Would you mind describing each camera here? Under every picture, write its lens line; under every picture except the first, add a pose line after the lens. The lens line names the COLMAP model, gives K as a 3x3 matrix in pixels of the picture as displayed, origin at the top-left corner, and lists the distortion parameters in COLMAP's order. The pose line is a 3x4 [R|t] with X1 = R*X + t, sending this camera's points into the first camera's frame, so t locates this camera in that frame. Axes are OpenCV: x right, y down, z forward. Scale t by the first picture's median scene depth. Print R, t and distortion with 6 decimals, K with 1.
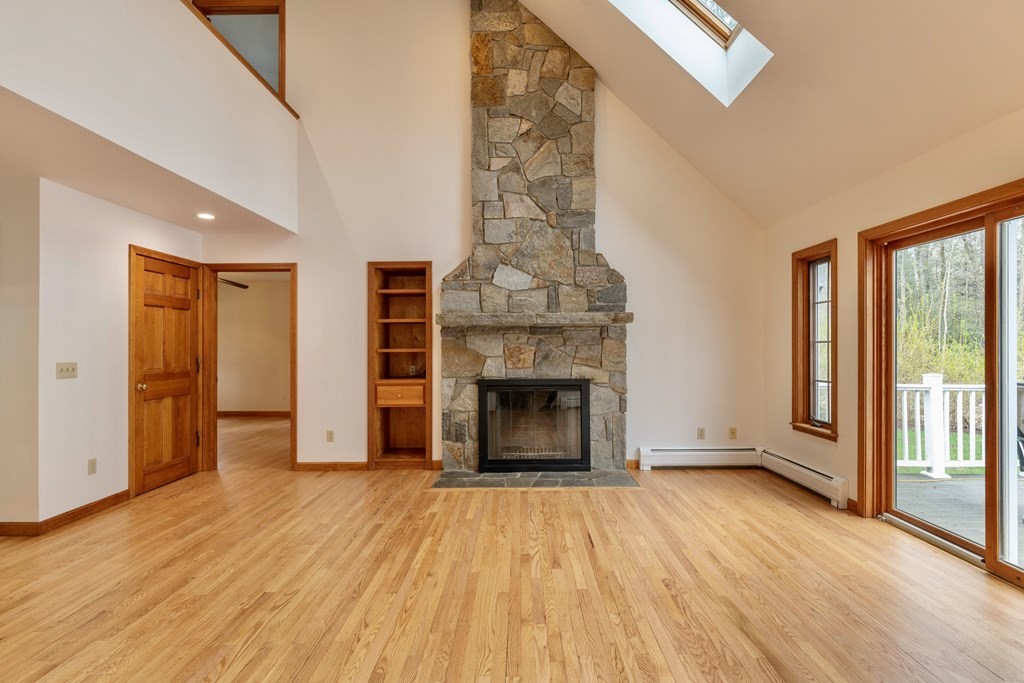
lens RADIAL K [[496.6, 0, 517.1], [0, 496.6, 347.5], [0, 0, 1]] dist [-0.010506, 0.000000]
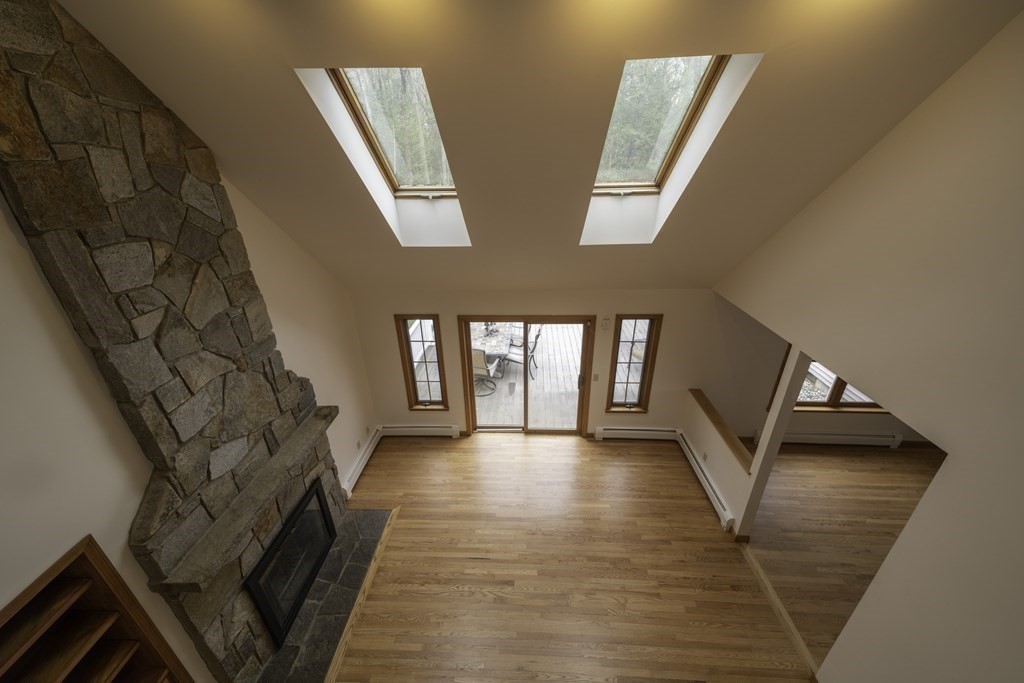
lens RADIAL K [[375.7, 0, 512.7], [0, 375.7, 343.8], [0, 0, 1]] dist [0.065165, -0.021576]
pose [[0.029519, -0.435314, 0.899795, -0.462214], [0.013767, 0.900279, 0.435097, -0.550868], [-0.999469, -0.000456, 0.032568, 0.543919]]
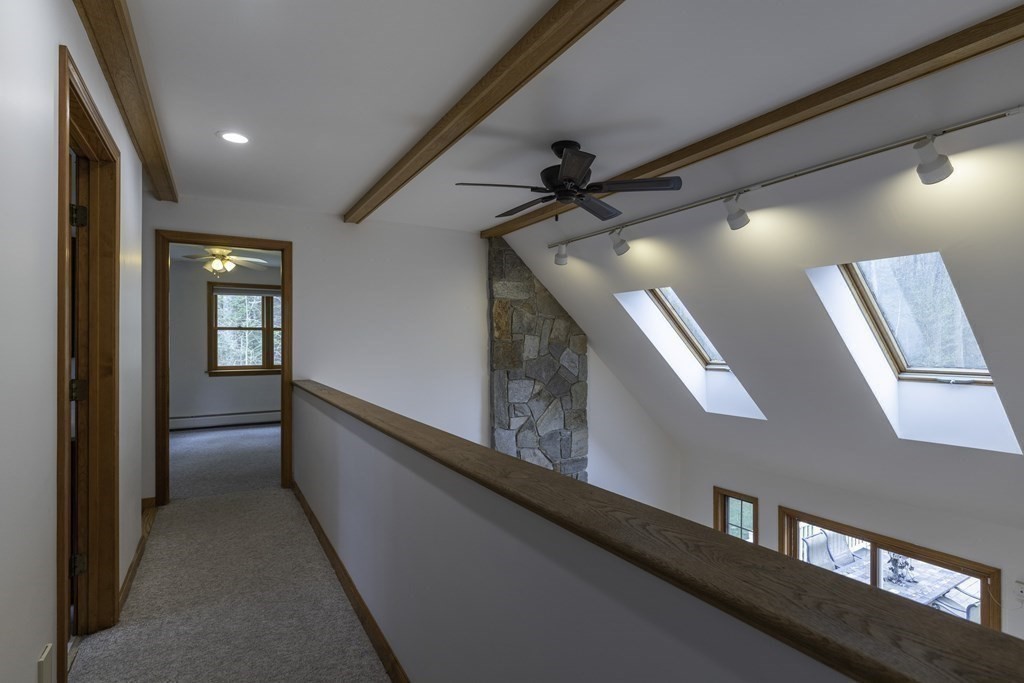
lens RADIAL K [[496.6, 0, 517.1], [0, 496.6, 347.5], [0, 0, 1]] dist [-0.010506, 0.000000]
pose [[0.851122, -0.005049, 0.524944, -0.605137], [0.000210, 0.999957, 0.009277, -0.546173], [-0.524969, -0.007786, 0.851086, 0.080792]]
